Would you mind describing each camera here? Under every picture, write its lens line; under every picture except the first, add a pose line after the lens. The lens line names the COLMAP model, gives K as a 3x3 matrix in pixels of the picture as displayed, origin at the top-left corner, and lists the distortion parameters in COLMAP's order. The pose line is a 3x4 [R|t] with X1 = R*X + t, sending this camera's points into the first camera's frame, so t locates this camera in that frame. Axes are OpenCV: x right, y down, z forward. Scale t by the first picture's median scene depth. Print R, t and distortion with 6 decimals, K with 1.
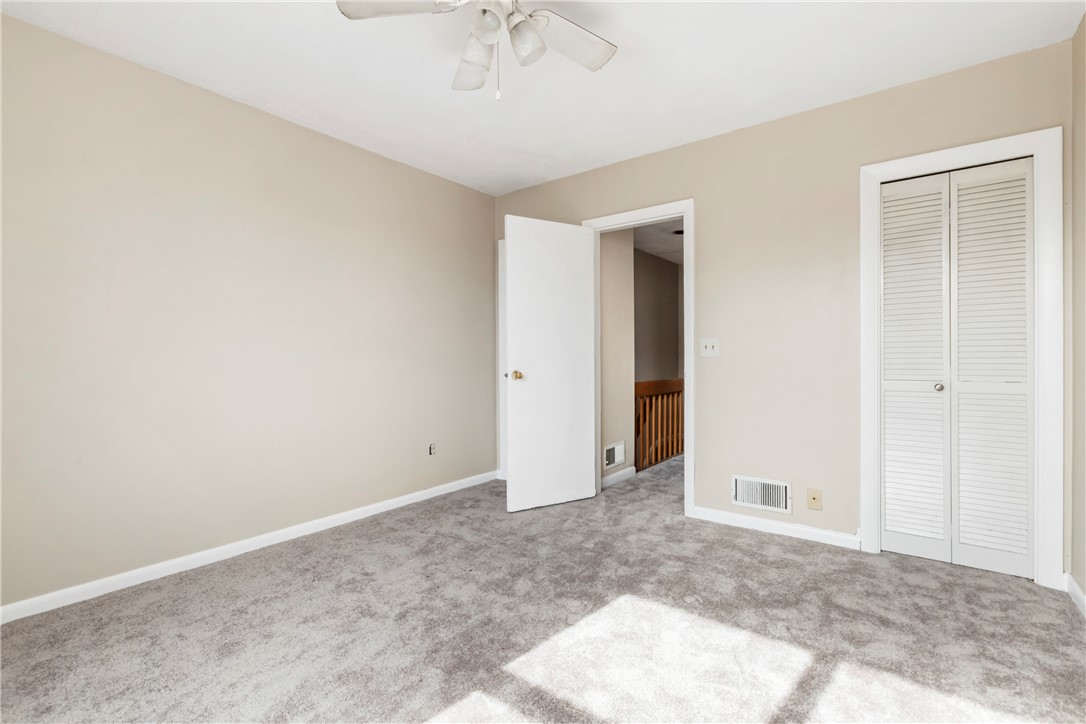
lens RADIAL K [[495.9, 0, 546.5], [0, 495.9, 355.4], [0, 0, 1]] dist [-0.000937, 0.001077]
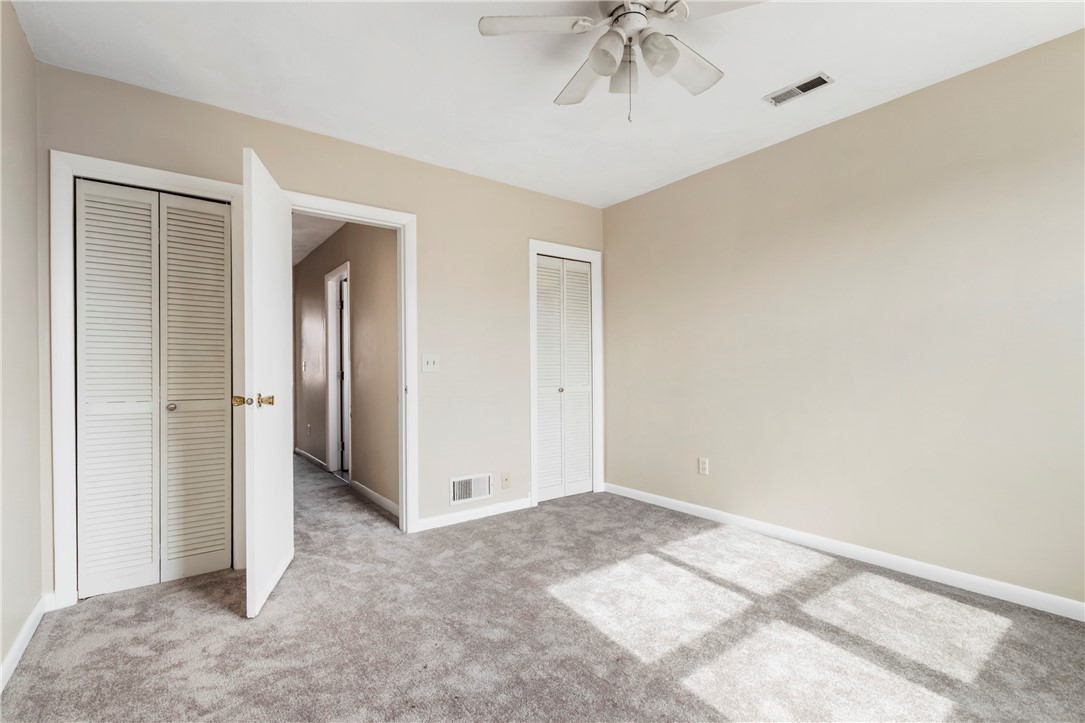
lens RADIAL K [[495.4, 0, 545.0], [0, 495.4, 370.4], [0, 0, 1]] dist [-0.000937, 0.001077]
pose [[0.261715, 0.002435, 0.965142, -0.784740], [0.004134, 0.999985, -0.003644, 0.005541], [-0.965136, 0.004943, 0.261701, 0.626648]]
